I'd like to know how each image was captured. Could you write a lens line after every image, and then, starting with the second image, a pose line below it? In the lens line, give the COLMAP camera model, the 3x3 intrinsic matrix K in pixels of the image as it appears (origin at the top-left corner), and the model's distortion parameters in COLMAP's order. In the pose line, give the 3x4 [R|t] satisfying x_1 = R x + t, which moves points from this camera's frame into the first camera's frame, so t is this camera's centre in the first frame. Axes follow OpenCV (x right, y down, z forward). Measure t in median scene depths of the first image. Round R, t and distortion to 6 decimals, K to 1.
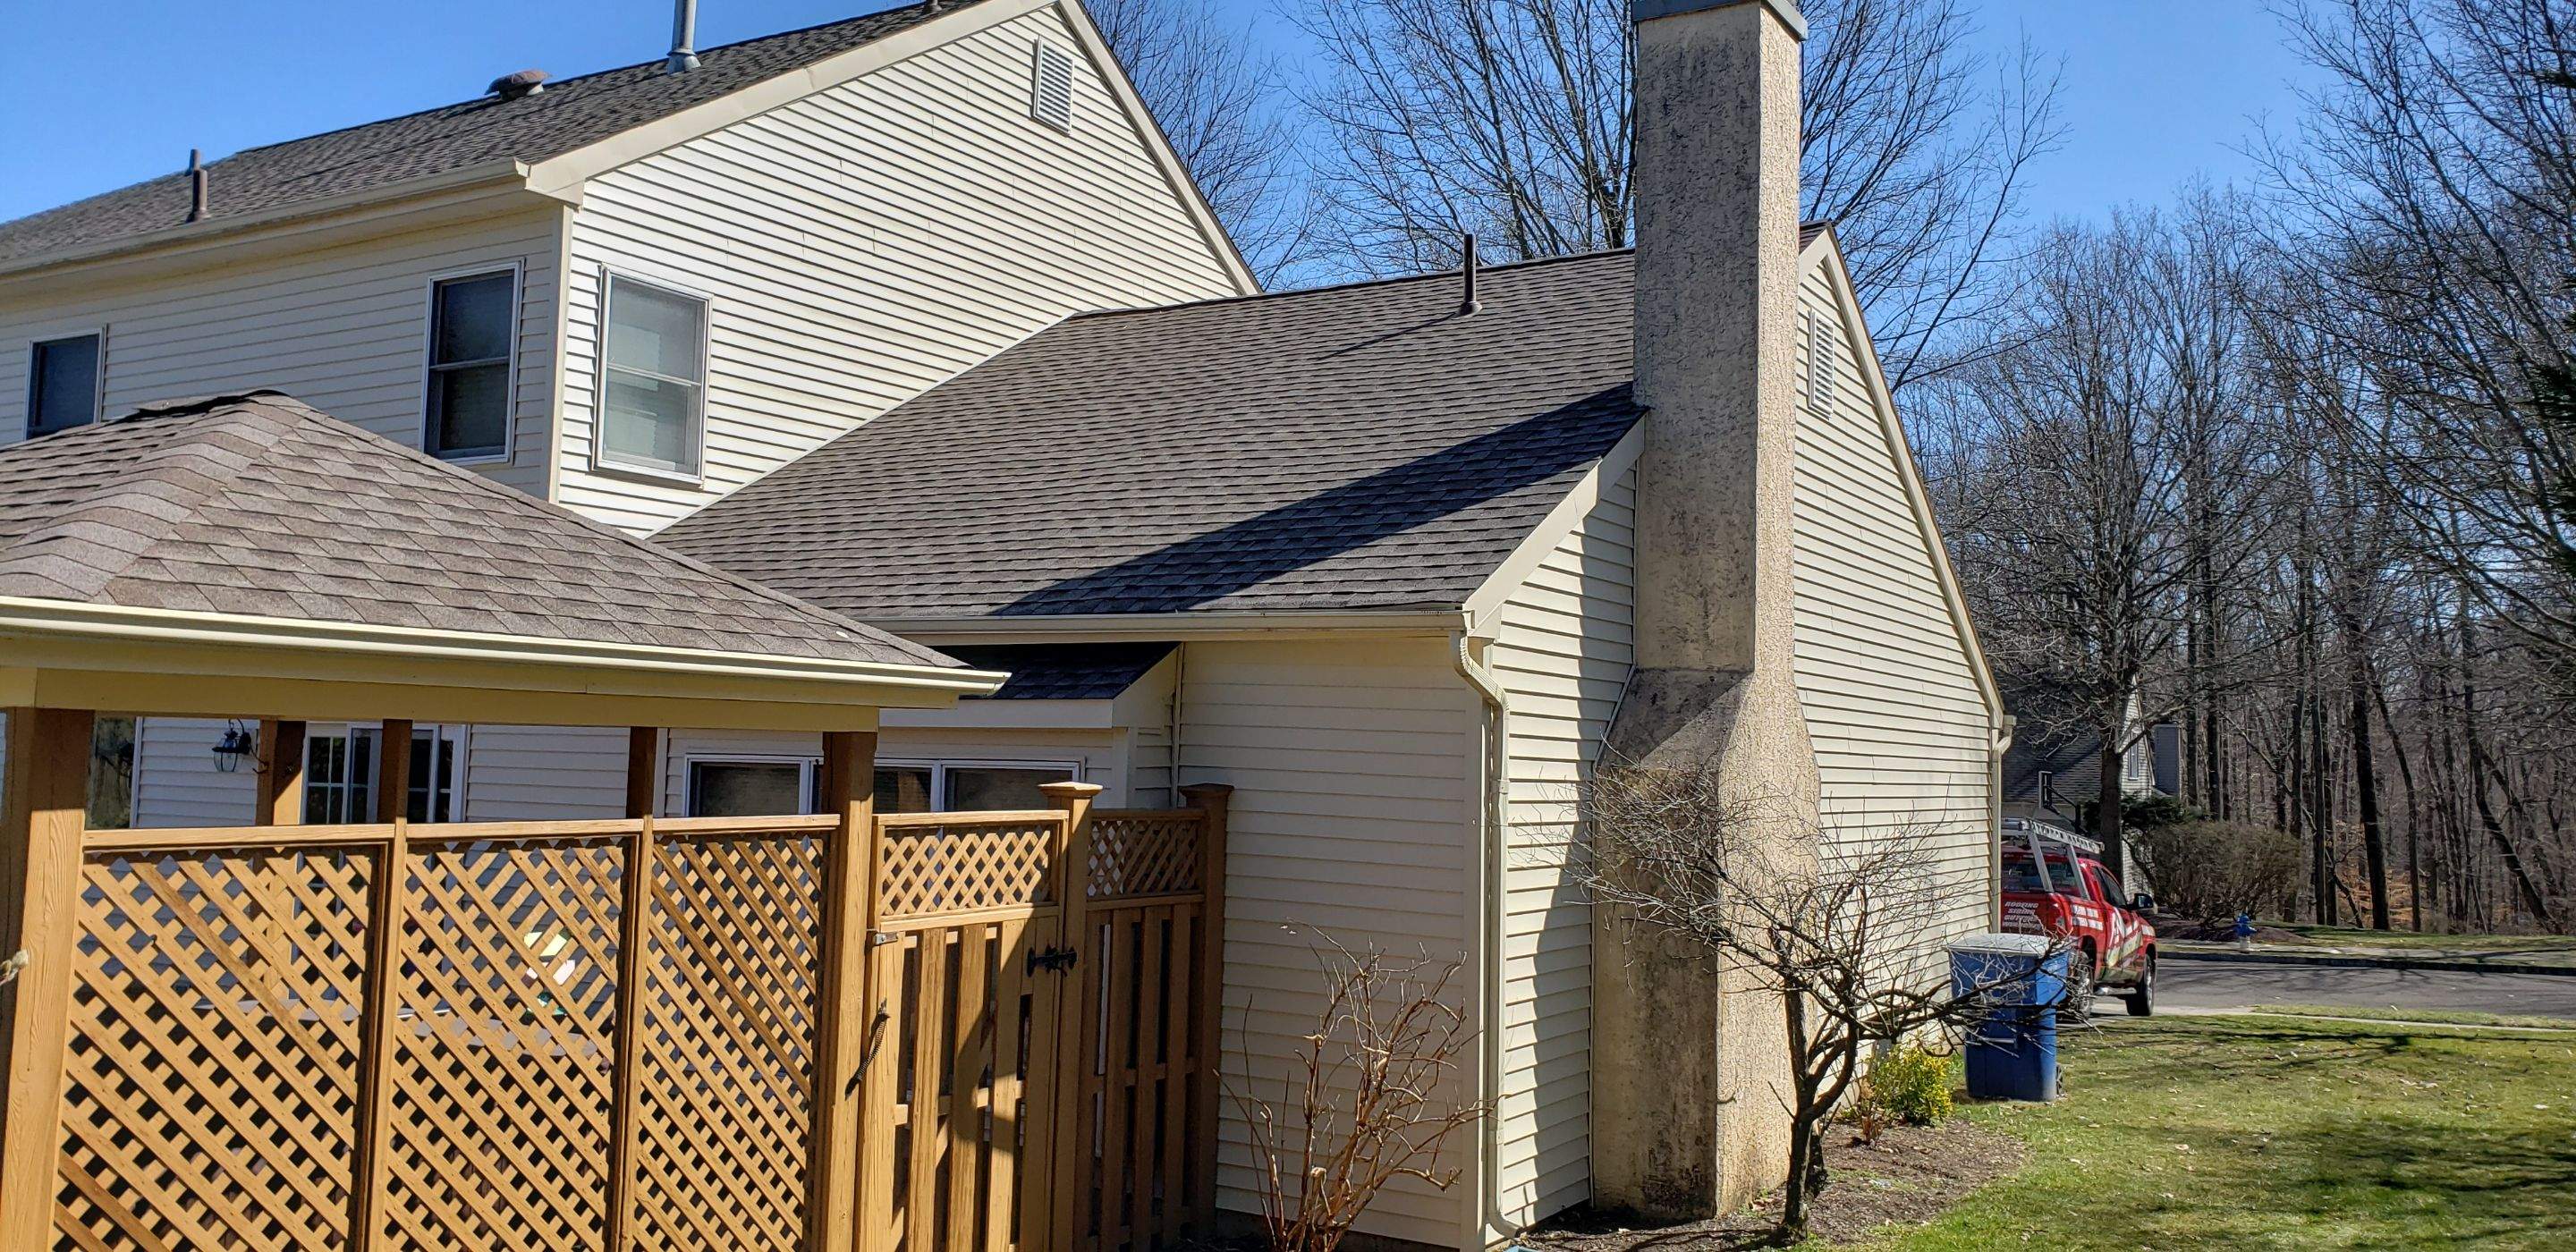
lens RADIAL K [[2009.0, 0, 1288.0], [0, 2009.0, 626.0], [0, 0, 1]] dist [0.056751, -0.129626]
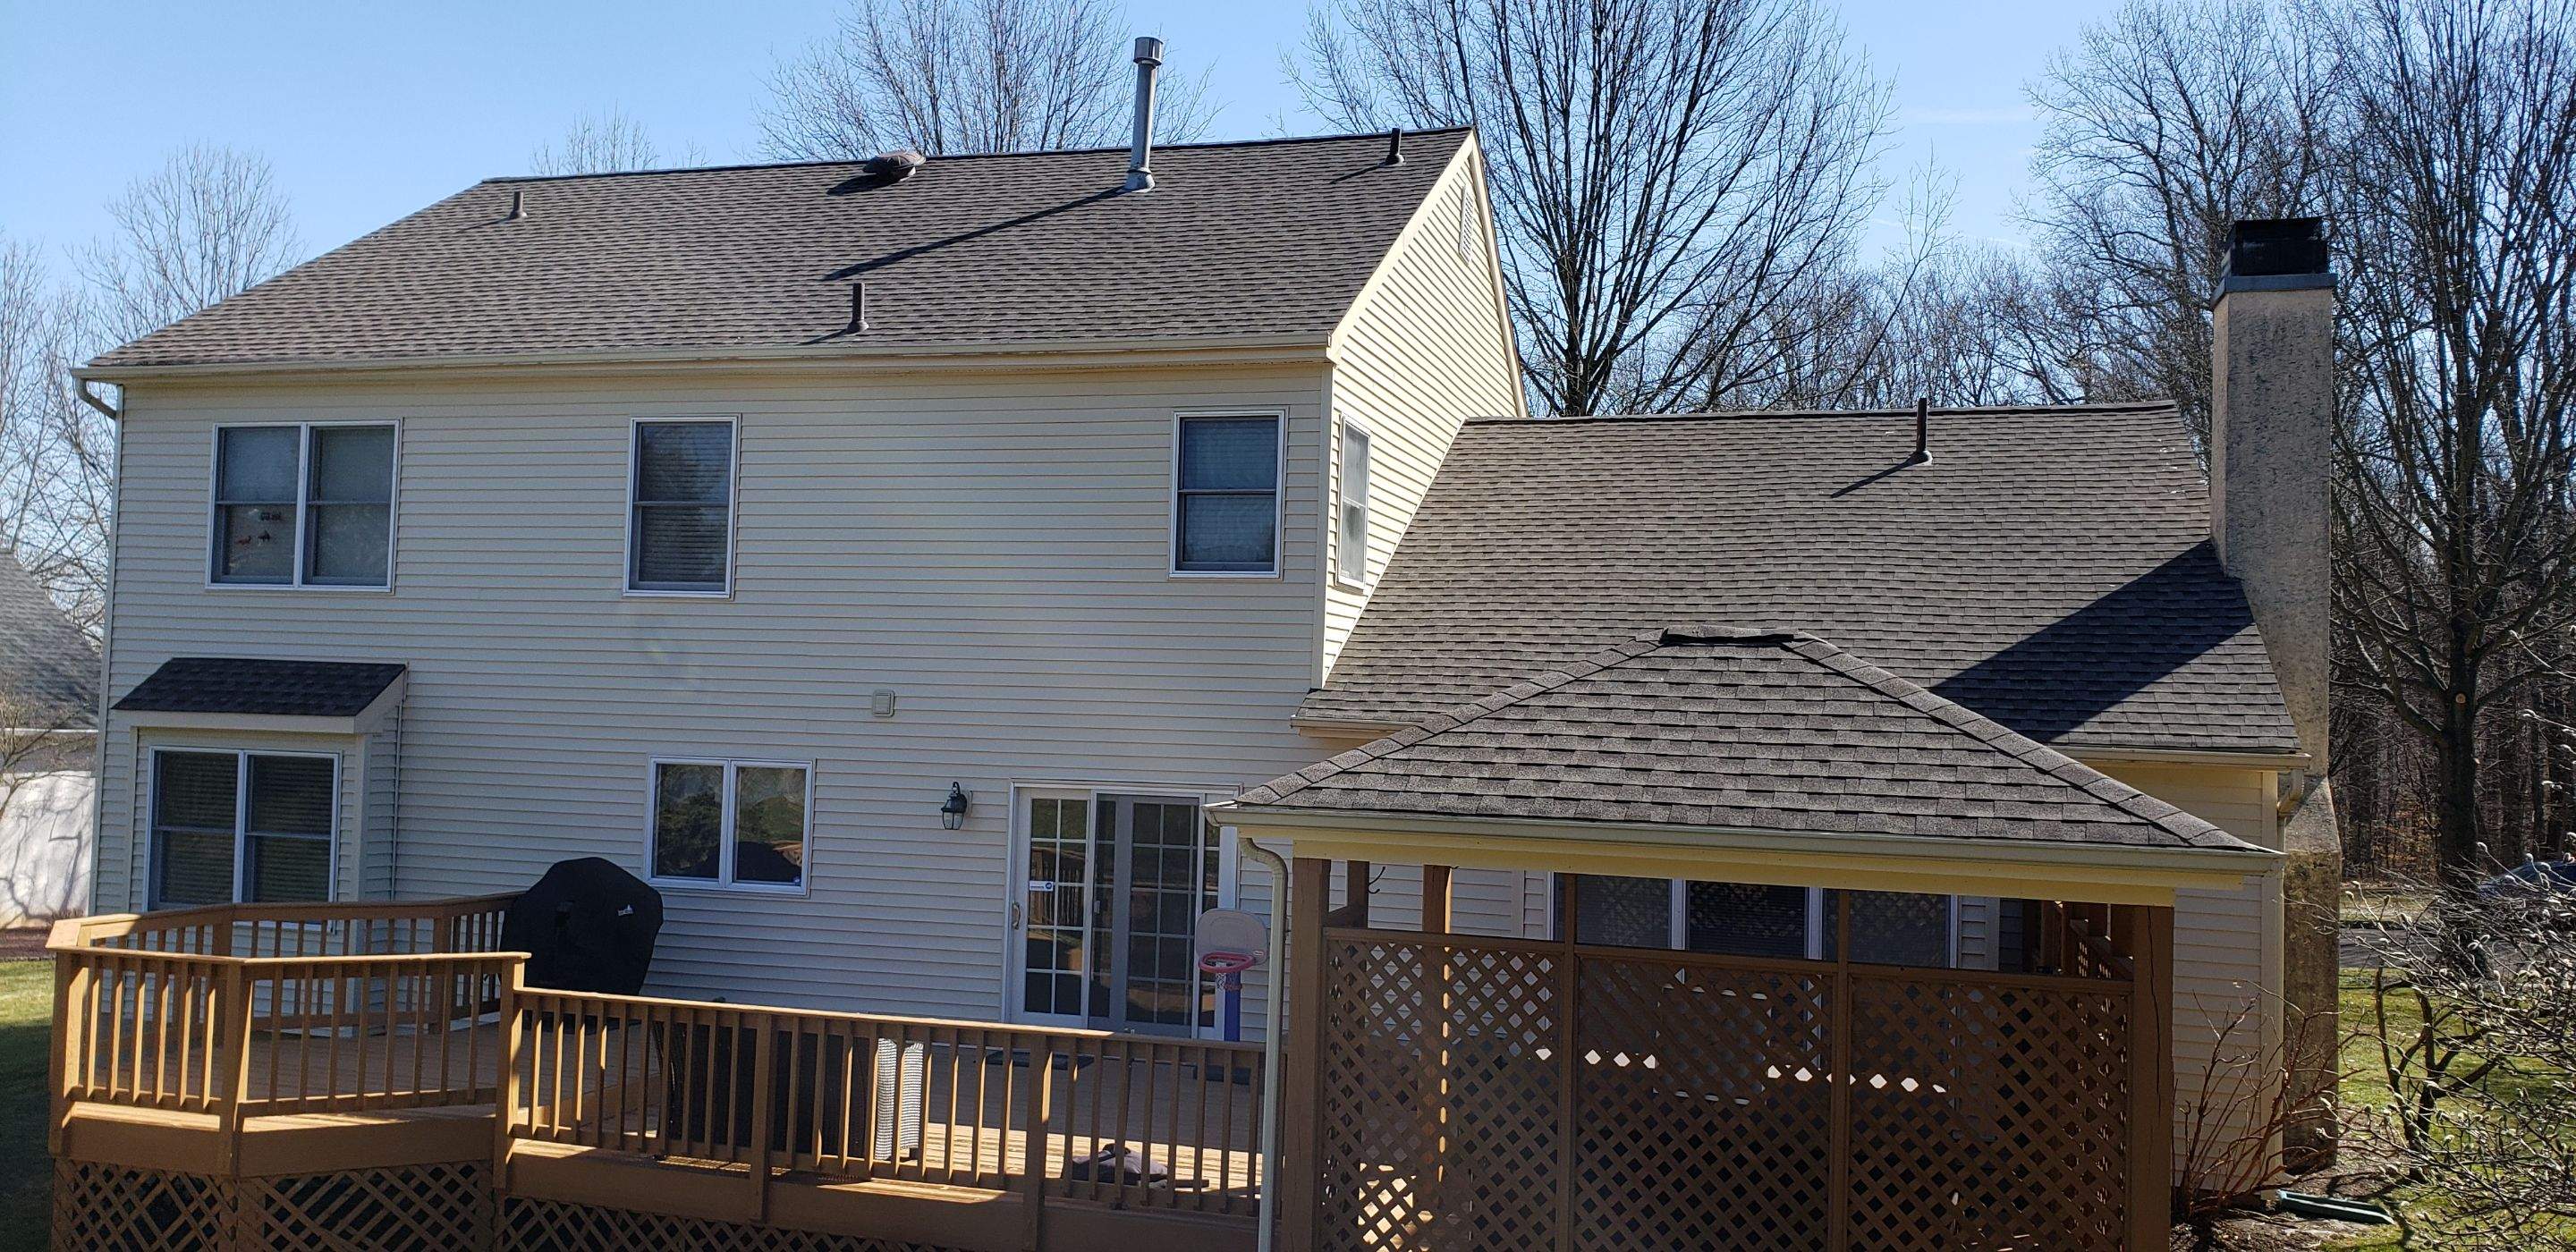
lens RADIAL K [[2000.5, 0, 1288.0], [0, 2000.5, 626.0], [0, 0, 1]] dist [0.060338, -0.068044]
pose [[0.972999, 0.018464, 0.230071, -0.648801], [-0.024026, 0.999482, 0.021396, -0.077326], [-0.229557, -0.026346, 0.972939, -0.157013]]
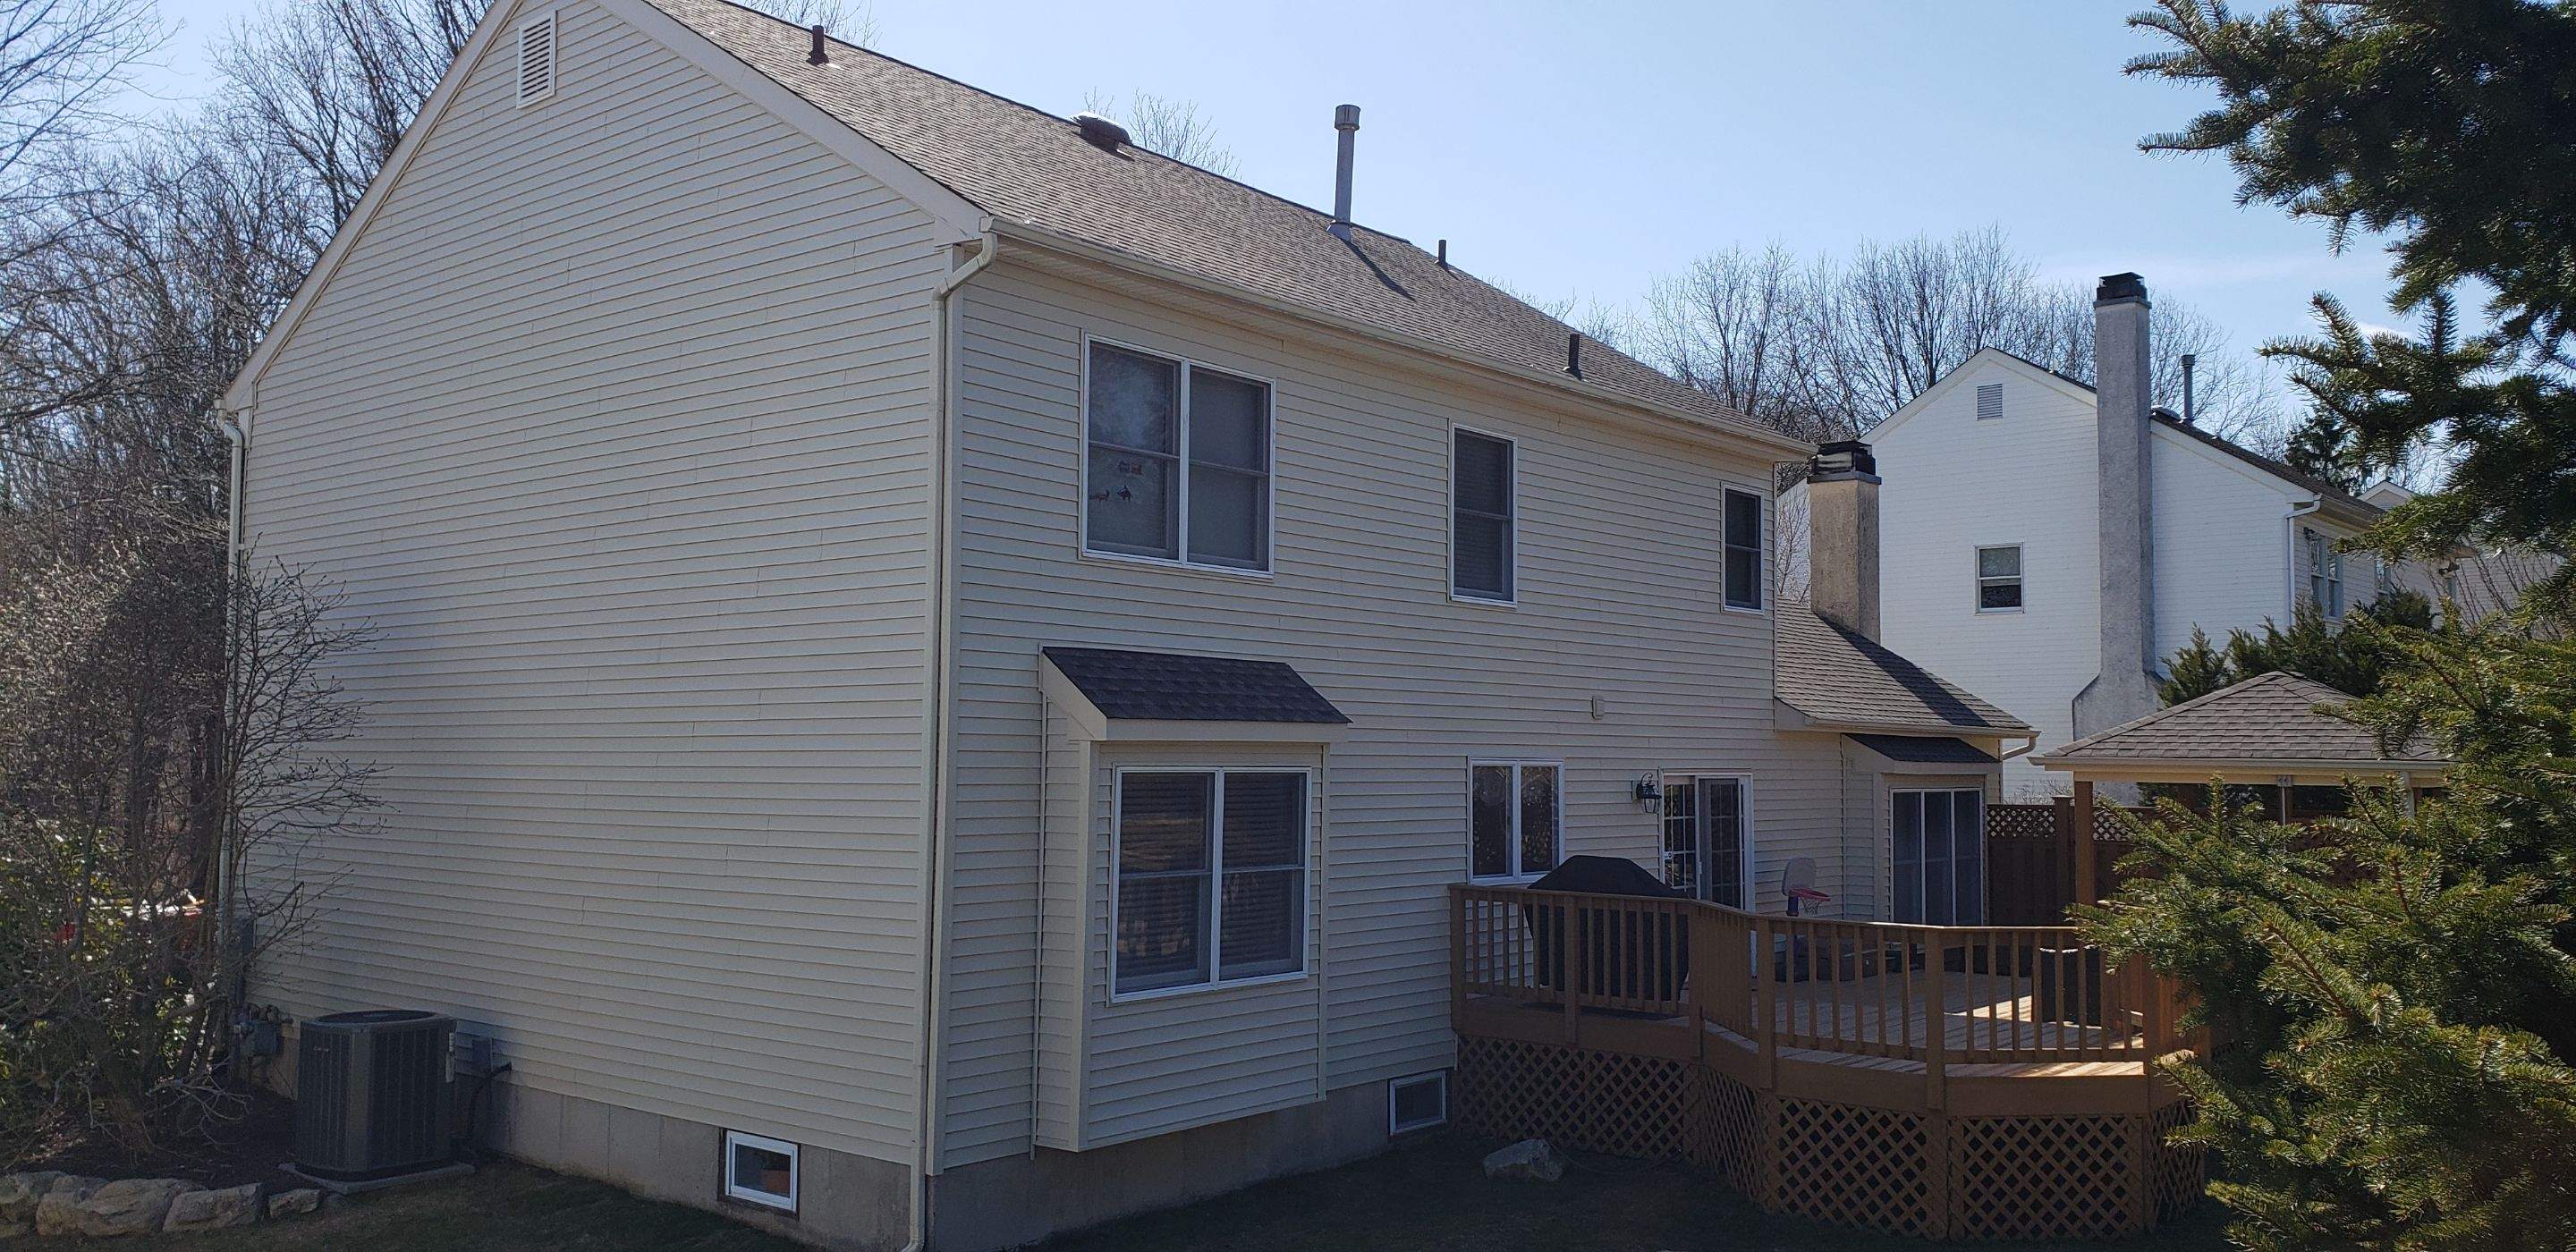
lens RADIAL K [[2009.0, 0, 1288.0], [0, 2009.0, 626.0], [0, 0, 1]] dist [0.056751, -0.129626]
pose [[0.158398, 0.041575, 0.986500, -2.096967], [-0.071518, 0.996972, -0.030533, 0.007503], [-0.984782, -0.065716, 0.160892, 1.138340]]
